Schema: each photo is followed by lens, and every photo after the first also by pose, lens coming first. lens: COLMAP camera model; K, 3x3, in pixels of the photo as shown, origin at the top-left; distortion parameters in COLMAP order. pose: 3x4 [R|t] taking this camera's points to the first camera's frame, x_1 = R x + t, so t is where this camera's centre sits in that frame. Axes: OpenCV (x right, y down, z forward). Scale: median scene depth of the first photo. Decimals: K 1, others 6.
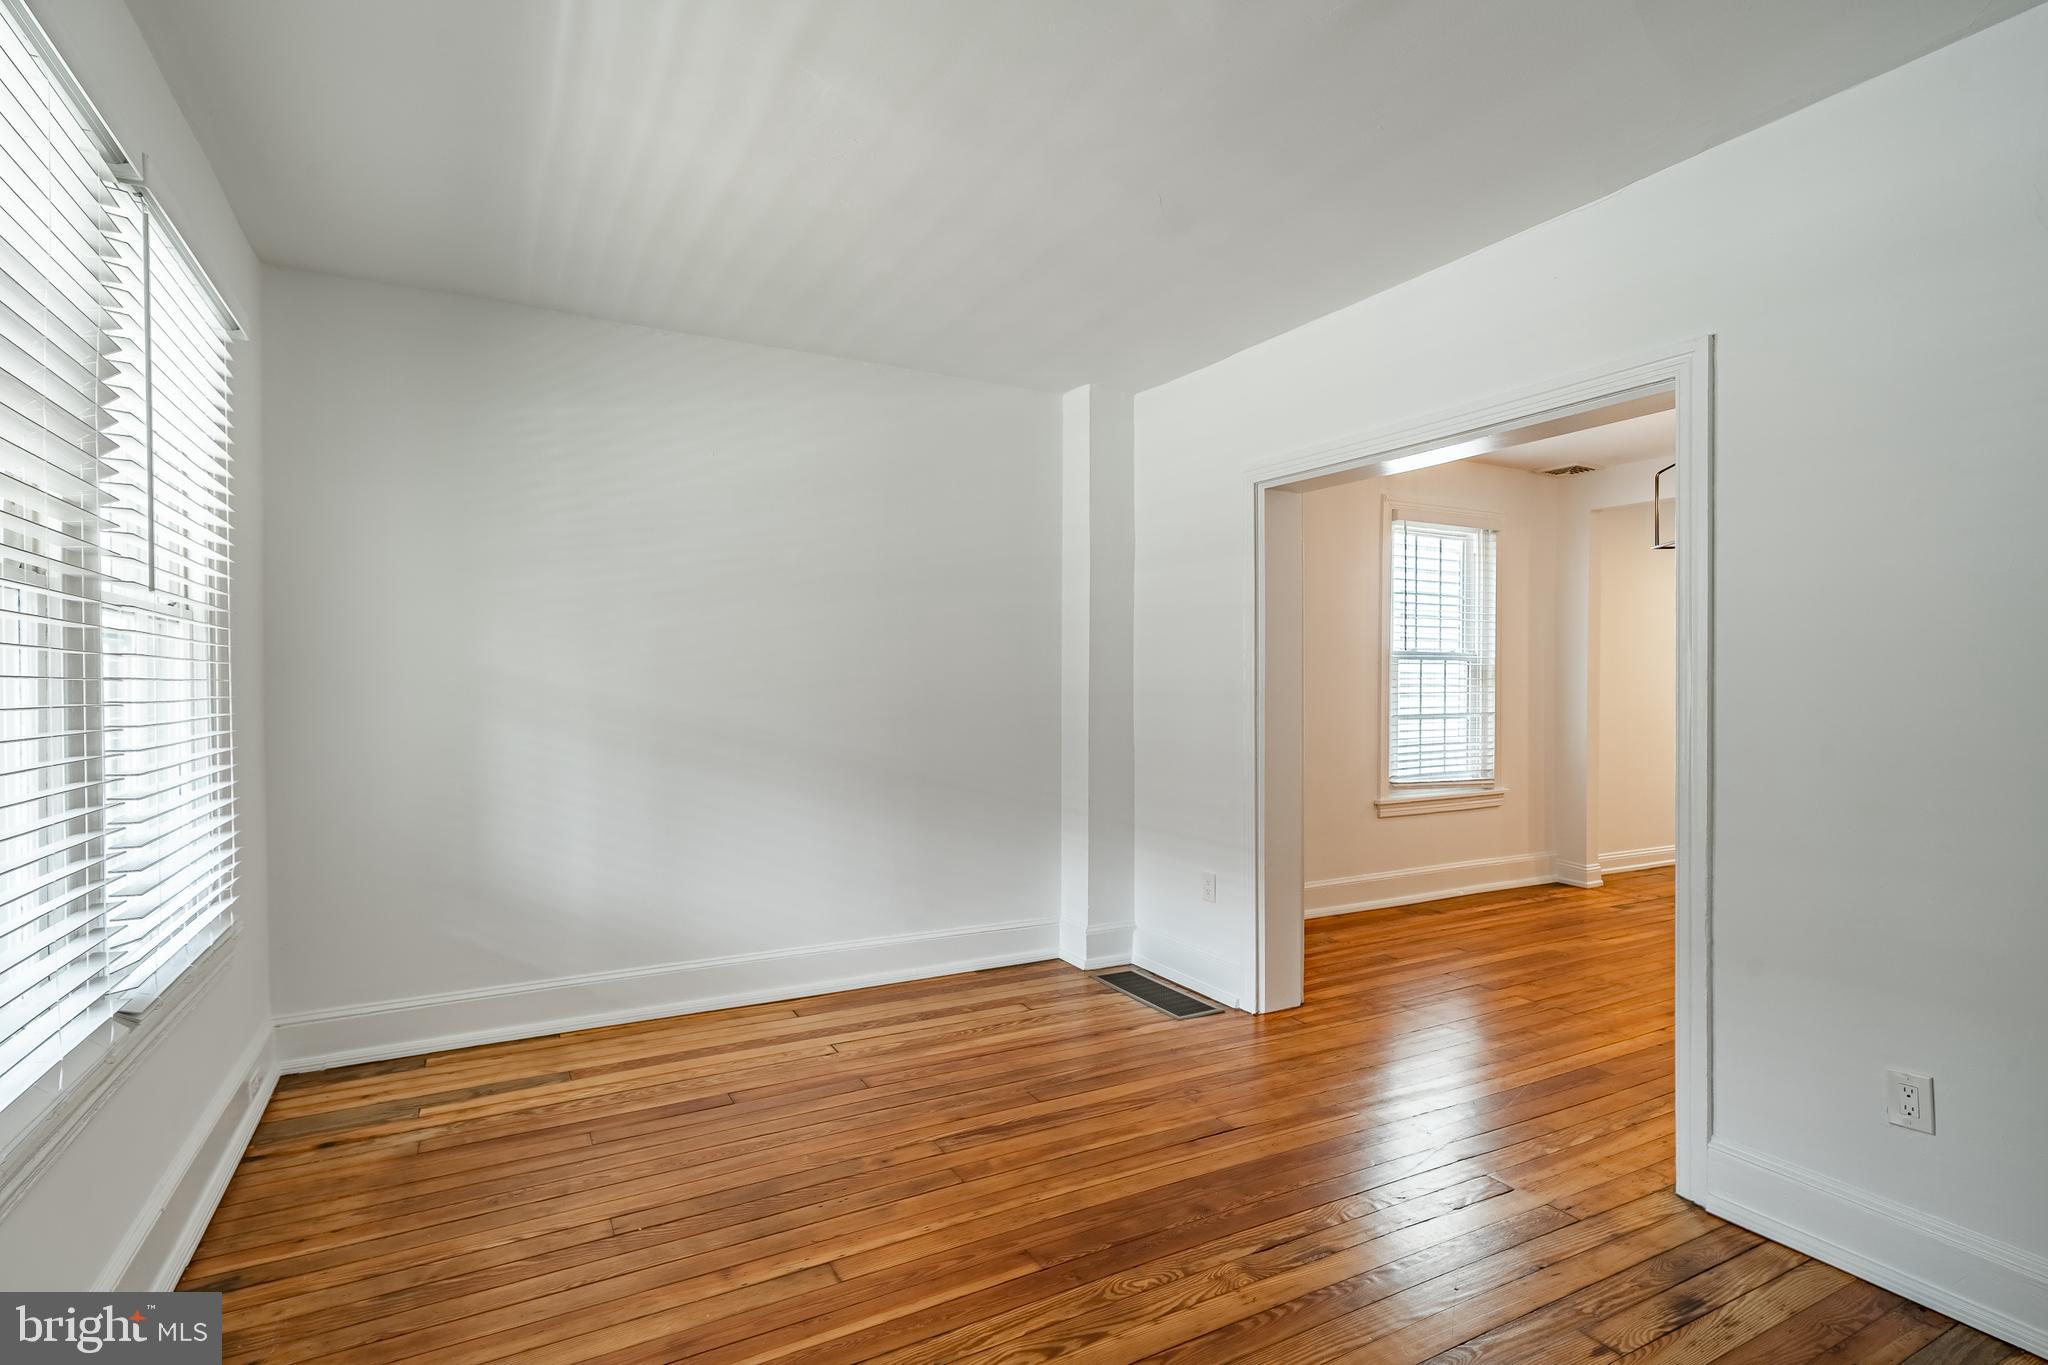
lens RADIAL K [[973.2, 0, 1040.7], [0, 973.2, 717.2], [0, 0, 1]] dist [0.000114, -0.000776]
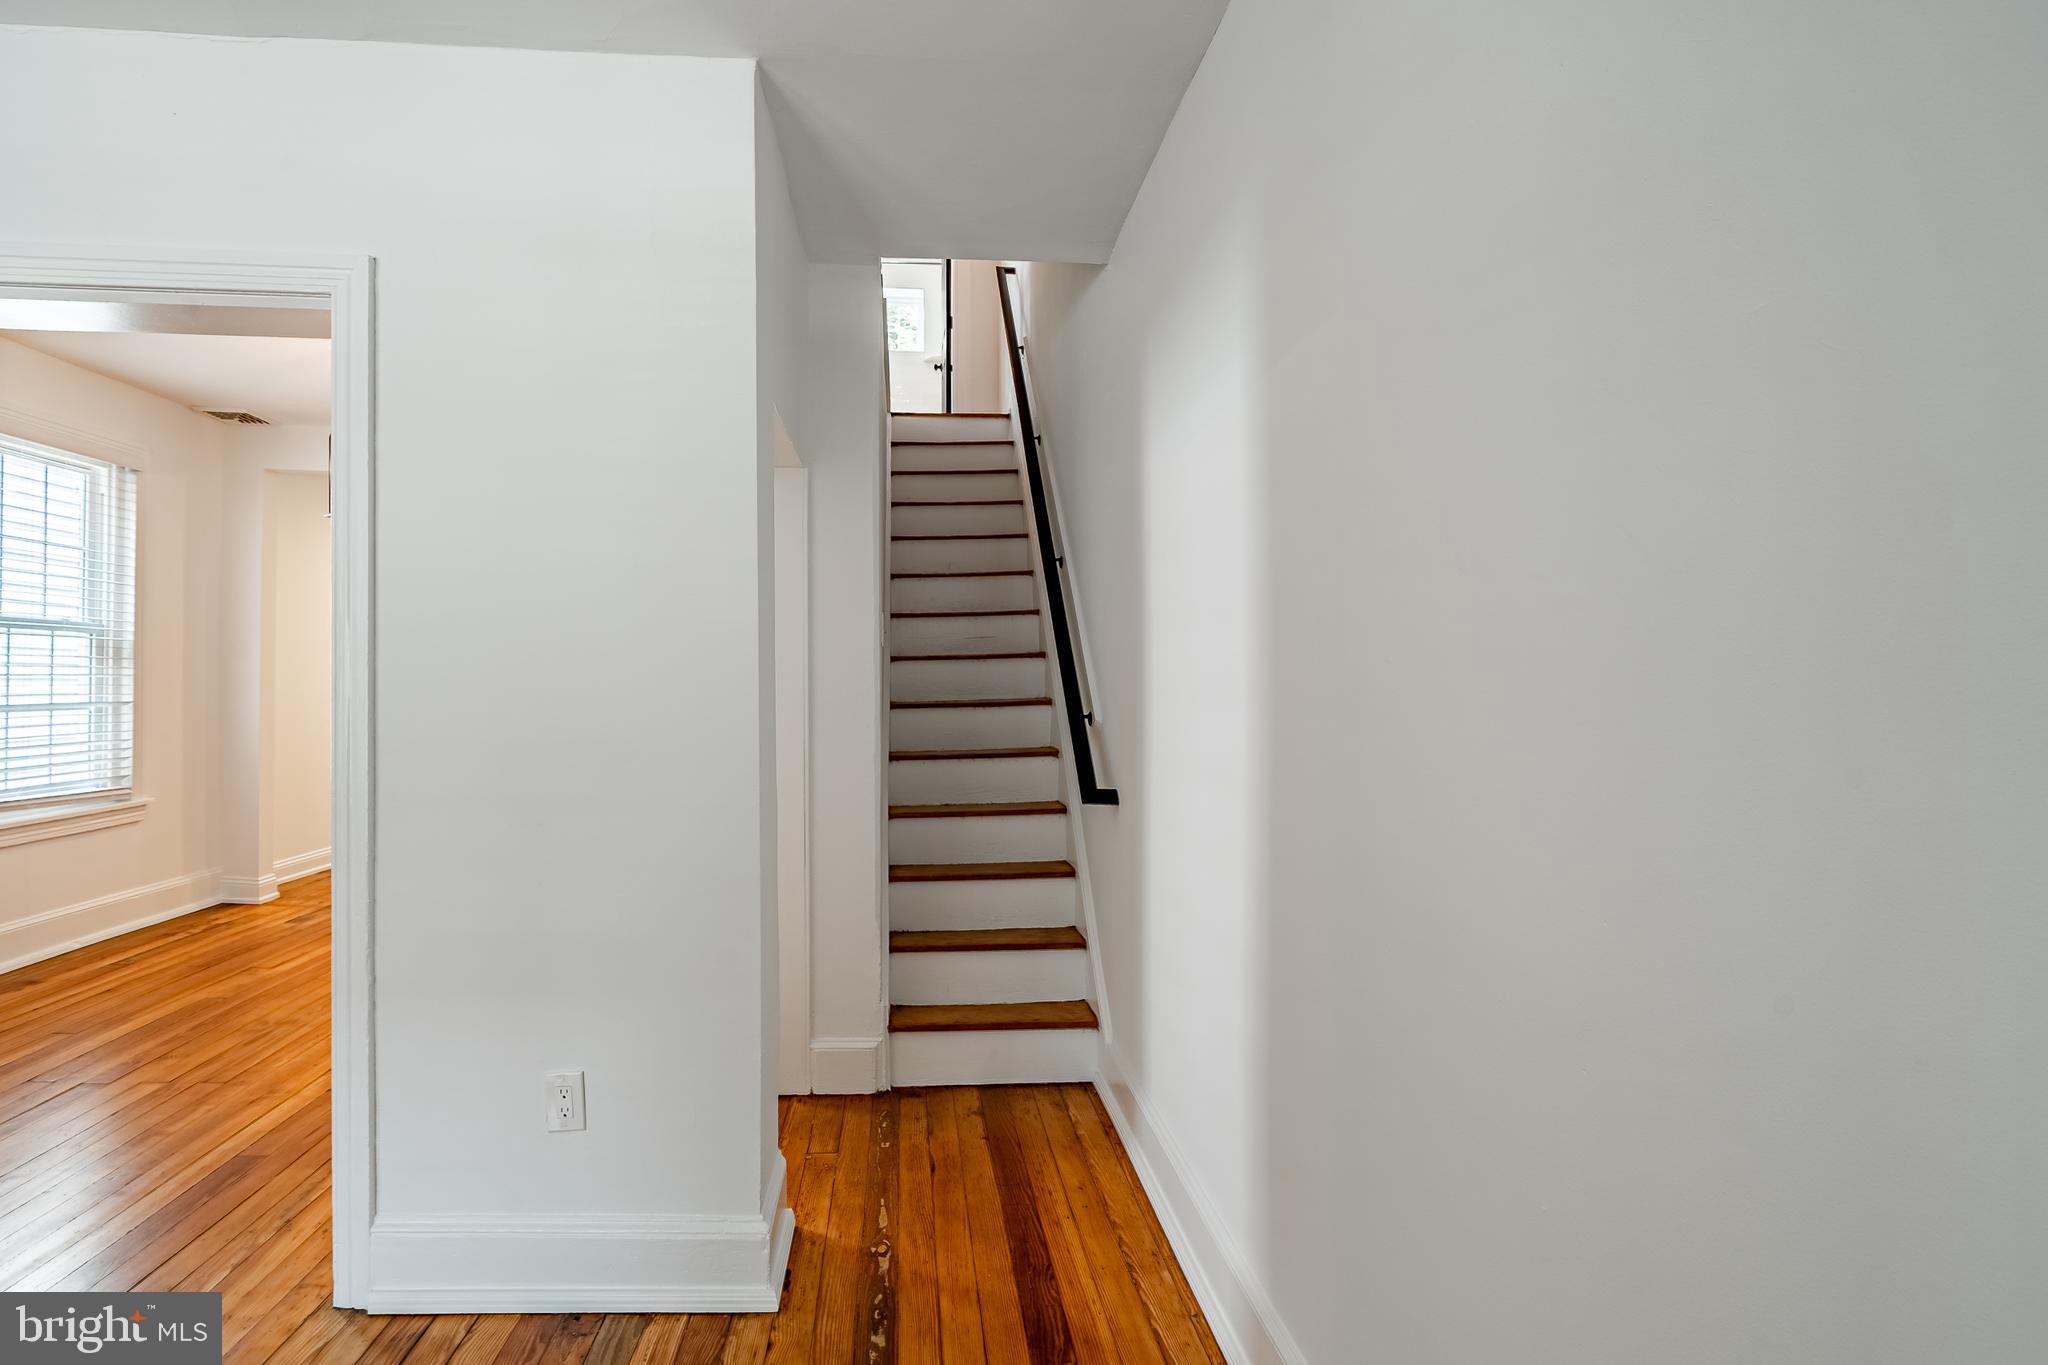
lens RADIAL K [[973.2, 0, 915.8], [0, 973.2, 680.9], [0, 0, 1]] dist [0.000114, -0.000776]
pose [[0.465728, 0.008275, 0.884889, 0.122208], [0.011342, 0.999818, -0.015319, -0.004513], [-0.884855, 0.017170, 0.465550, 0.145658]]
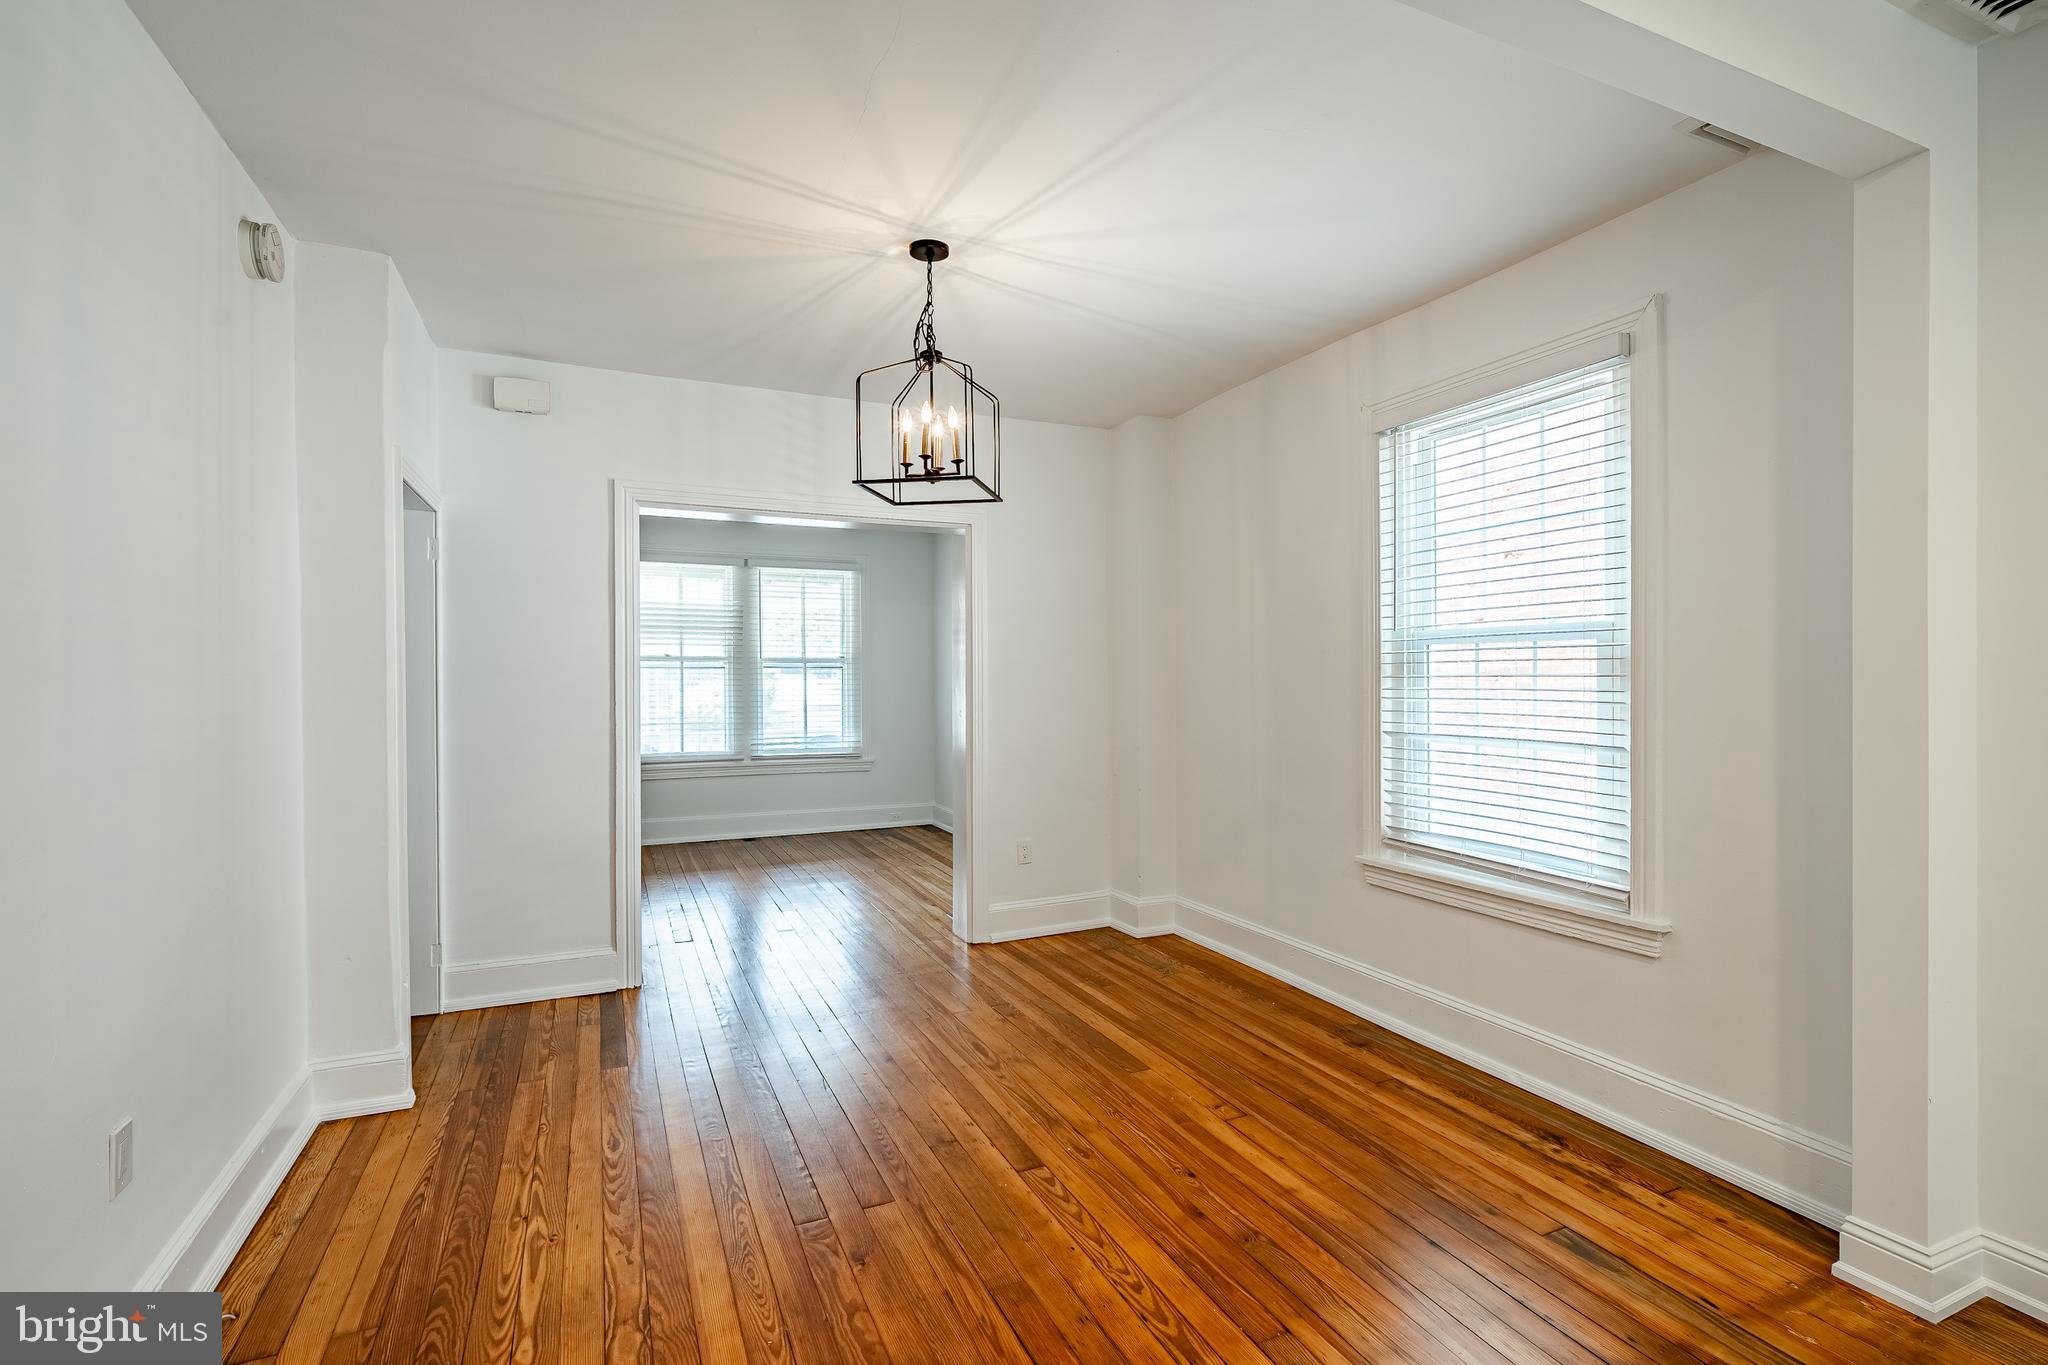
lens RADIAL K [[973.2, 0, 1016.6], [0, 973.2, 689.9], [0, 0, 1]] dist [0.000114, -0.000776]
pose [[-0.108567, 0.009077, -0.994048, 1.689267], [-0.035162, 0.999298, 0.012965, -0.048861], [0.993467, 0.036360, -0.108171, 1.343537]]
